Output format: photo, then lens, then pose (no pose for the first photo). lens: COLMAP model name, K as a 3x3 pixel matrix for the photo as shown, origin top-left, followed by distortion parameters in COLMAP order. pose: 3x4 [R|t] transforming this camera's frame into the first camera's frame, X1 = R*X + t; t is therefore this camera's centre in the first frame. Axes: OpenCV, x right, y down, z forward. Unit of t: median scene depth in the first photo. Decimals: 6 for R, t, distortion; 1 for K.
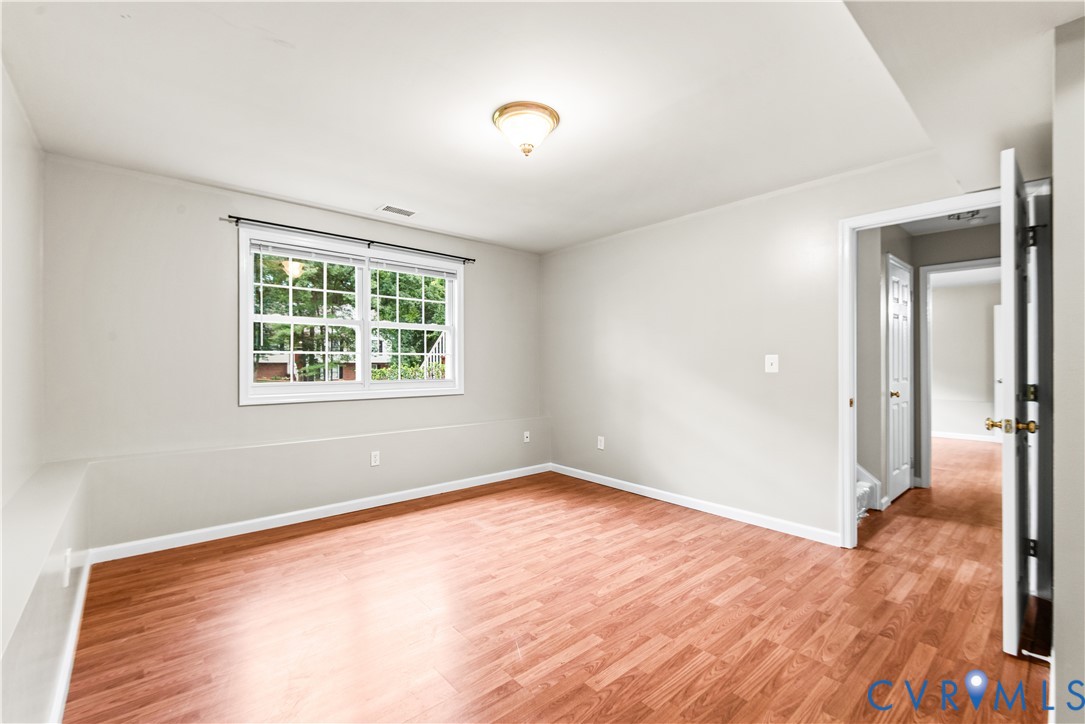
lens RADIAL K [[467.6, 0, 537.1], [0, 467.6, 360.0], [0, 0, 1]] dist [0.014344, -0.012580]
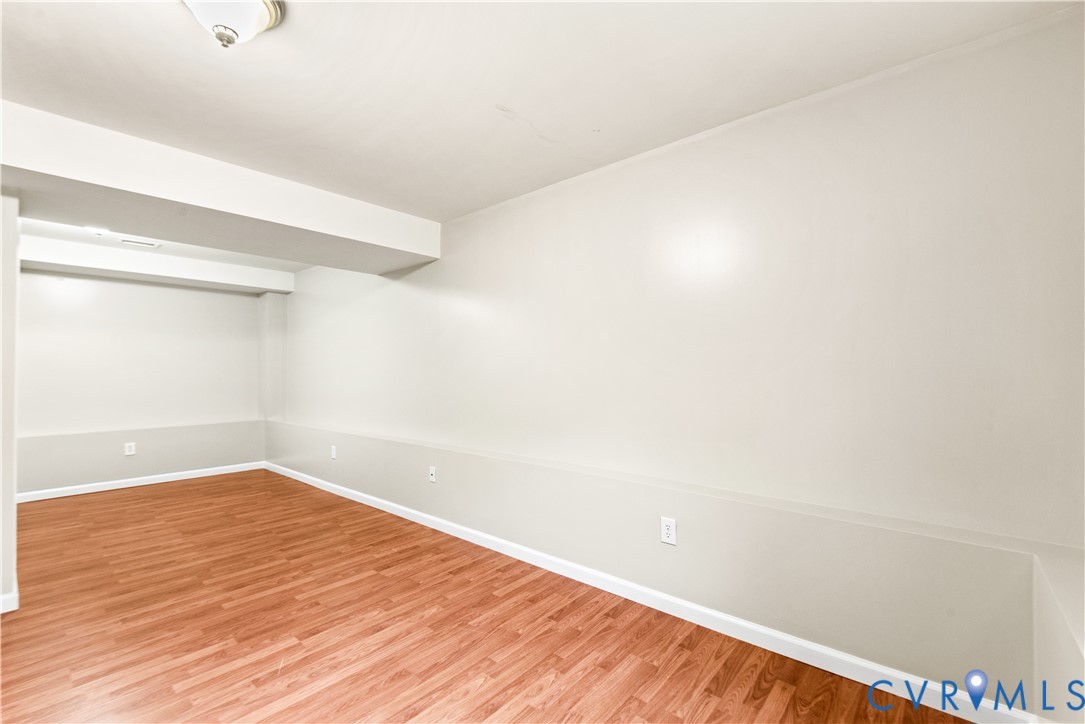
lens RADIAL K [[467.6, 0, 541.0], [0, 467.6, 361.2], [0, 0, 1]] dist [0.014344, -0.012580]
pose [[-0.991232, -0.002305, -0.132116, -0.251938], [0.000063, 0.999840, -0.017915, 0.000494], [0.132136, -0.017767, -0.991072, 1.158776]]
